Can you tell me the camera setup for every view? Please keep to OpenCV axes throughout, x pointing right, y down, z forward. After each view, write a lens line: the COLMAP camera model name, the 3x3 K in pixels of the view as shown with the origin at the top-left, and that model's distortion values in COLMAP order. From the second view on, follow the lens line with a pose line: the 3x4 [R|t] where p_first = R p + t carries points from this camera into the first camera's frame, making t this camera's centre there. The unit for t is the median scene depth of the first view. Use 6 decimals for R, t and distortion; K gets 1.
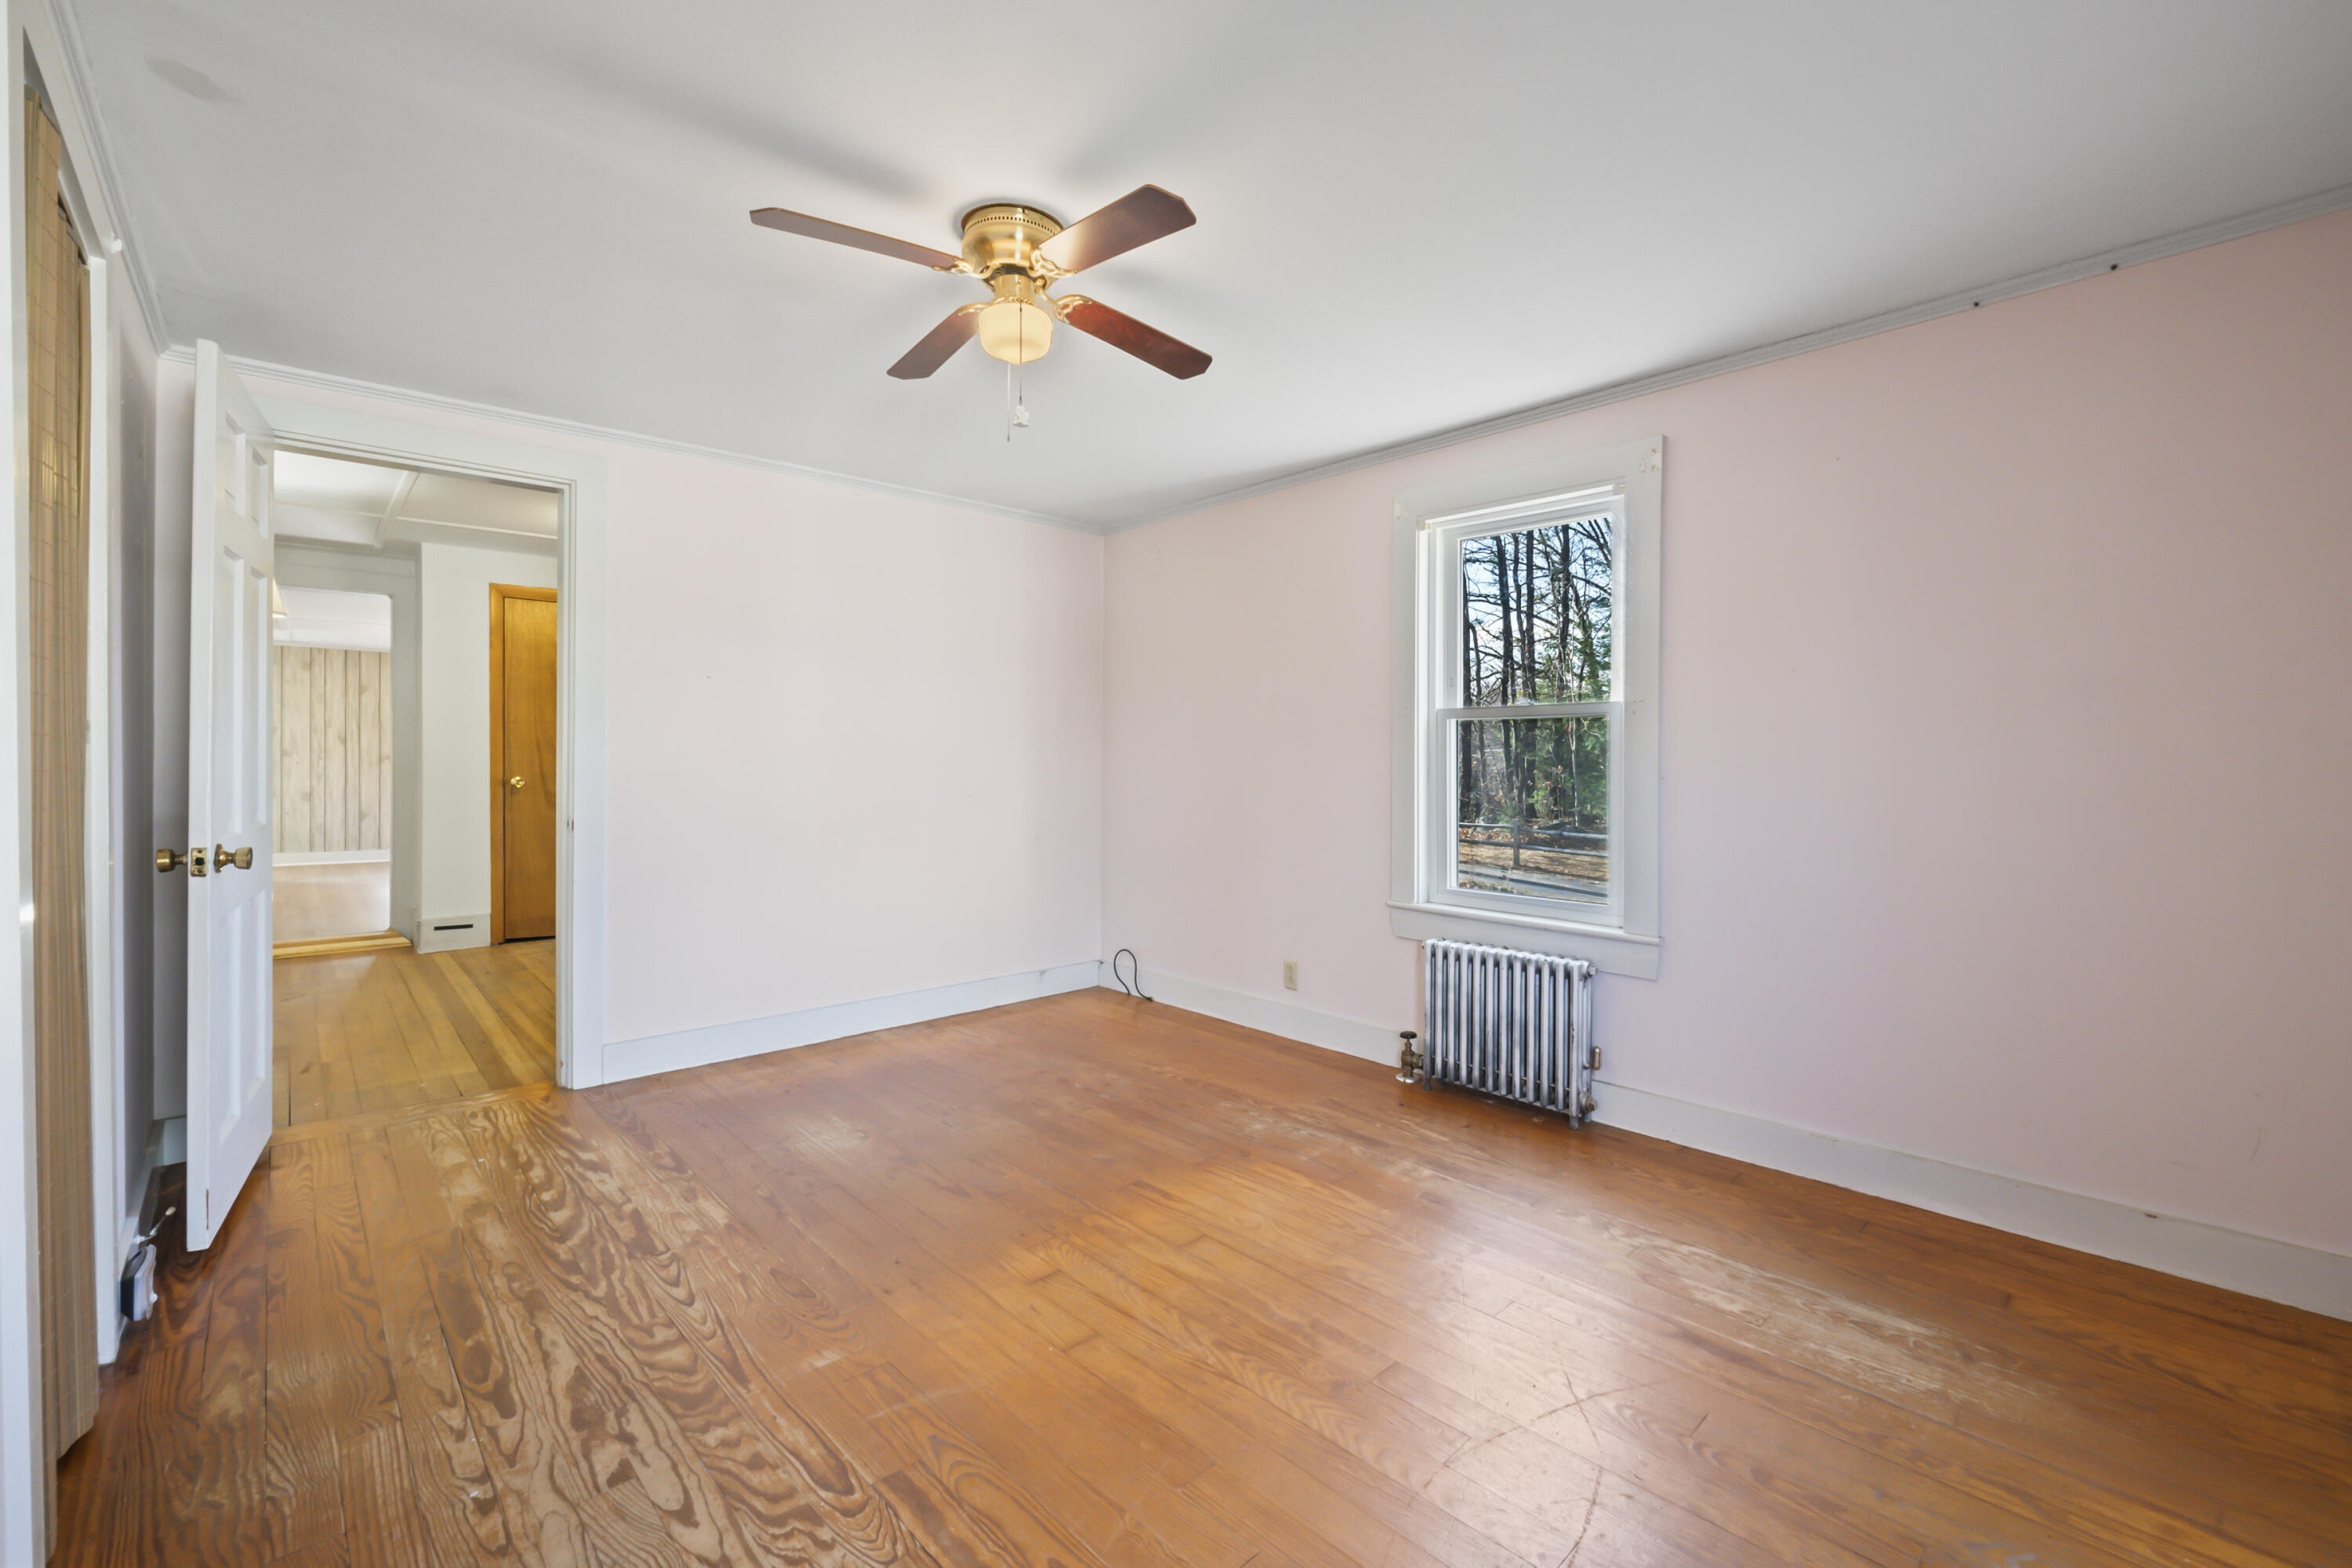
lens RADIAL K [[981.1, 0, 1173.4], [0, 981.1, 767.1], [0, 0, 1]] dist [0.000328, 0.000058]
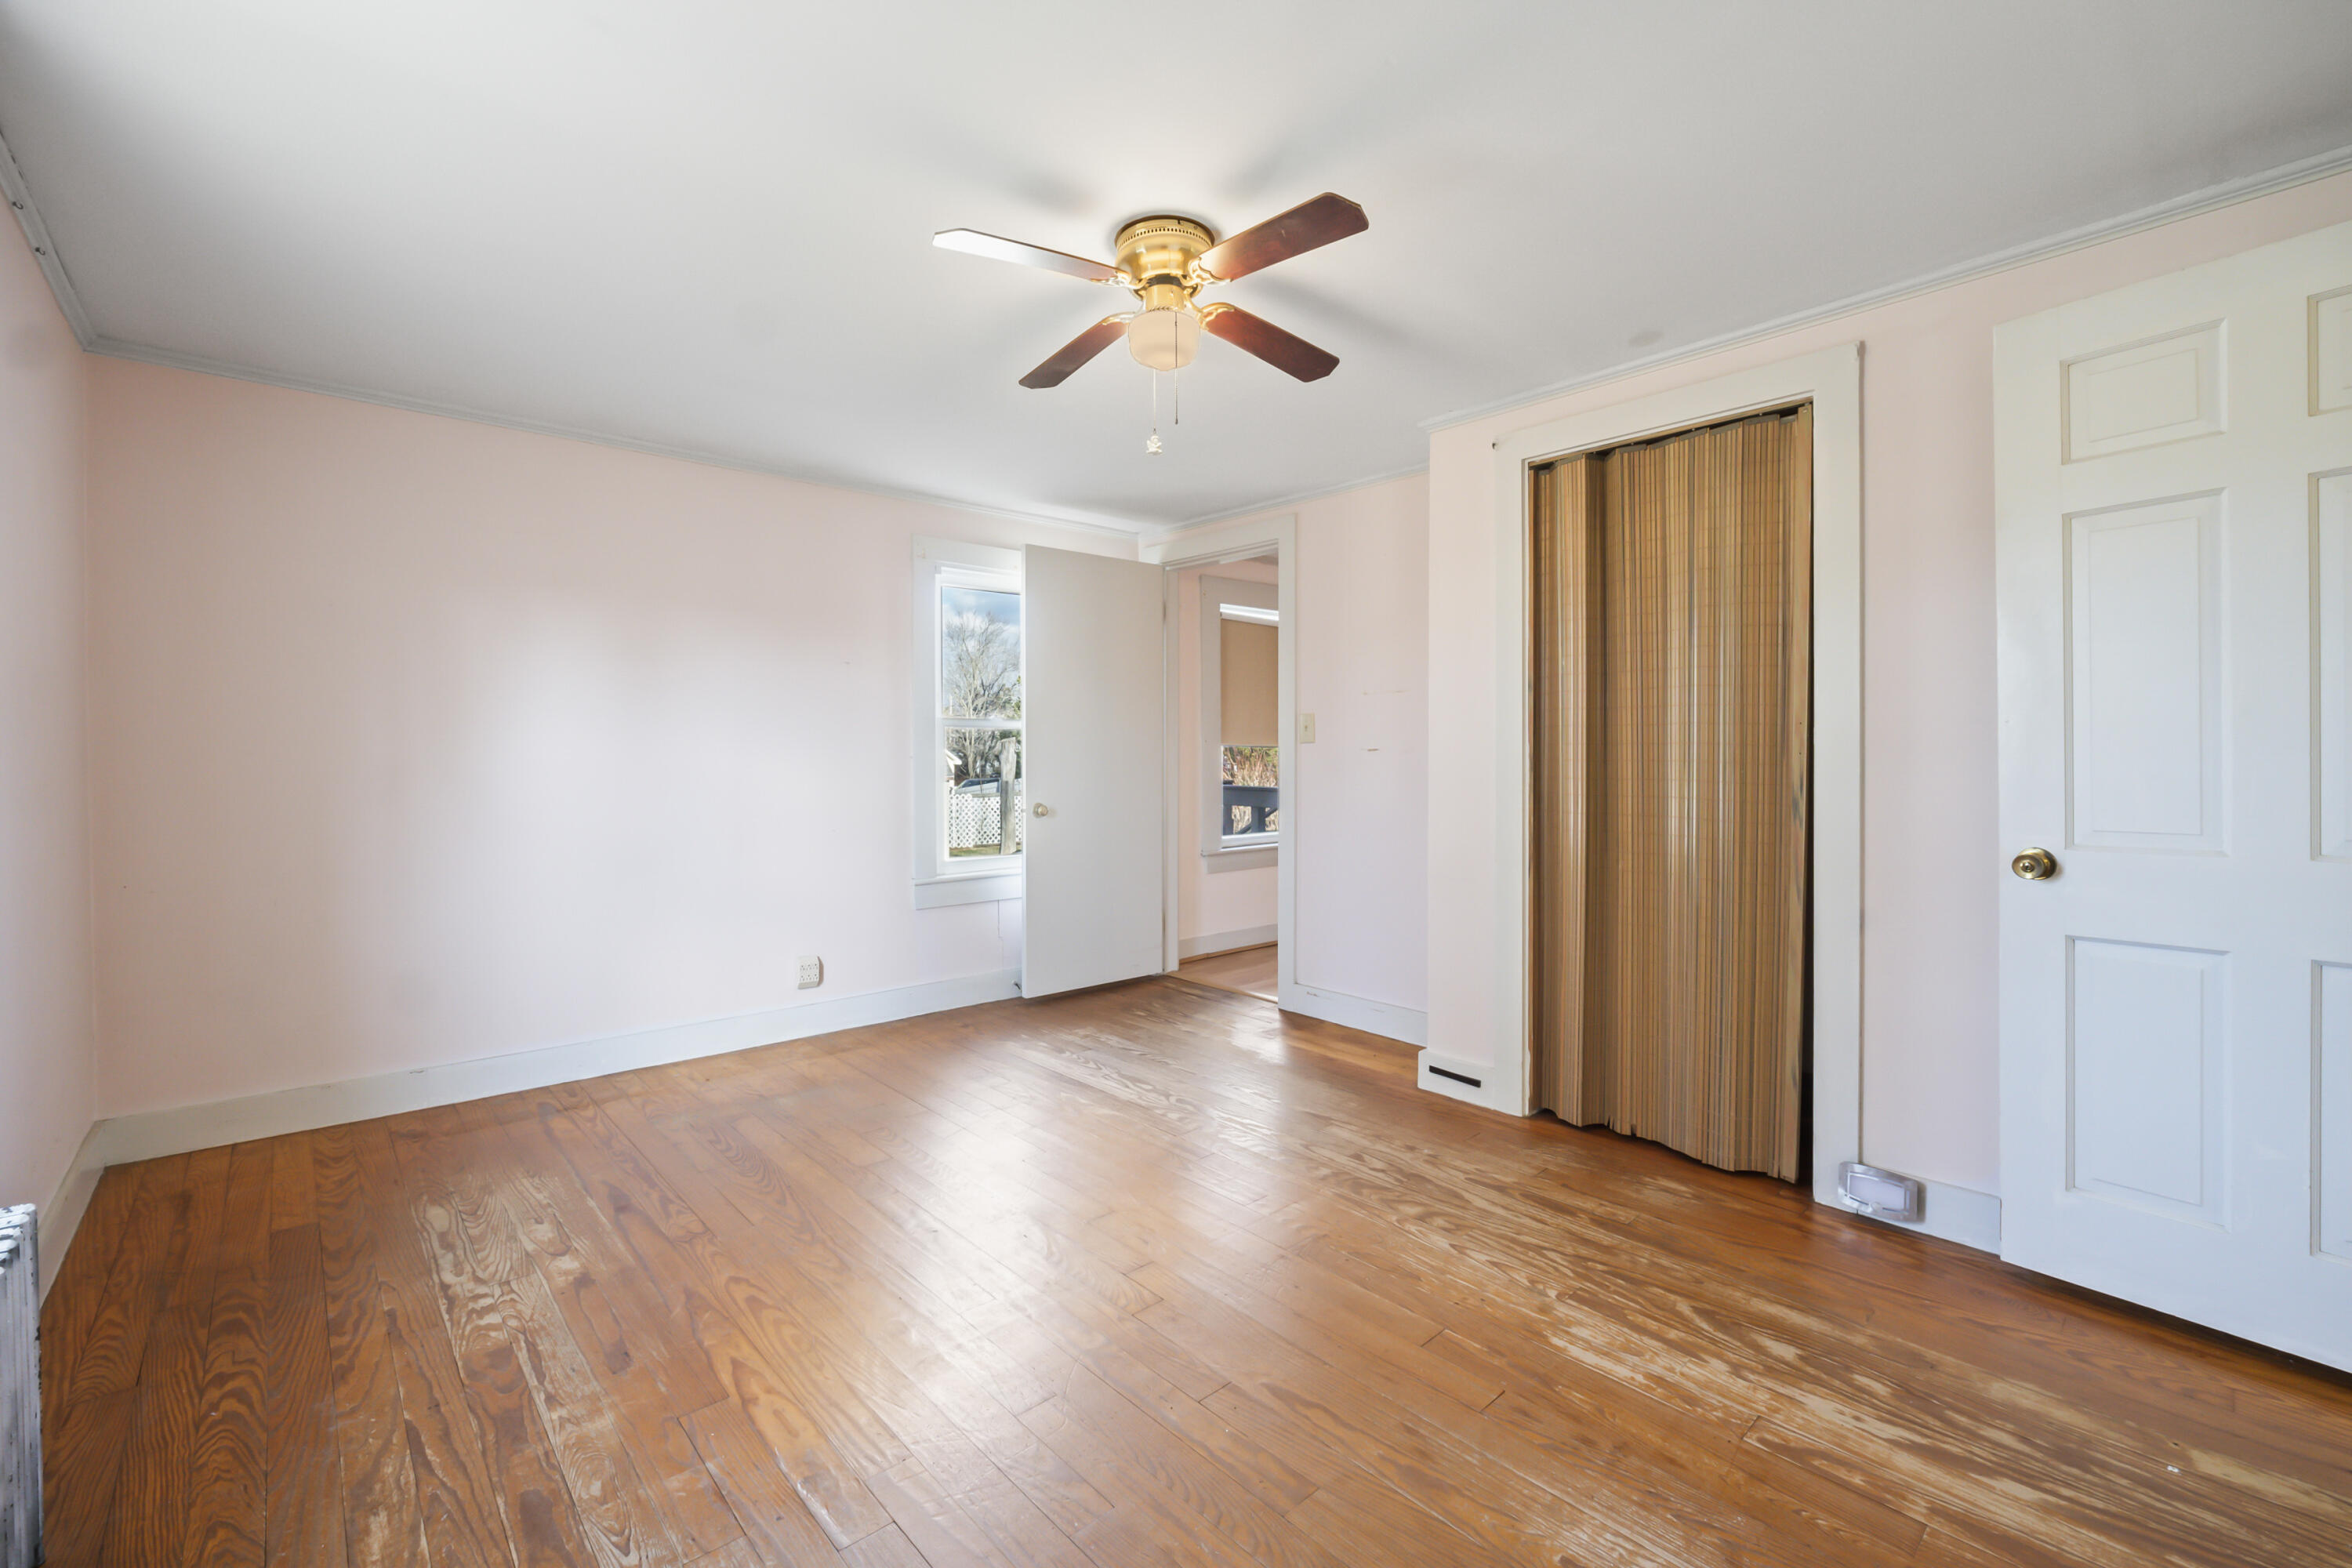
lens RADIAL K [[981.1, 0, 1178.5], [0, 981.1, 773.5], [0, 0, 1]] dist [0.000328, 0.000058]
pose [[-0.999994, -0.000043, 0.003499, -0.168145], [0.000060, 0.999566, 0.029450, -0.018601], [-0.003499, 0.029450, -0.999560, 1.901398]]
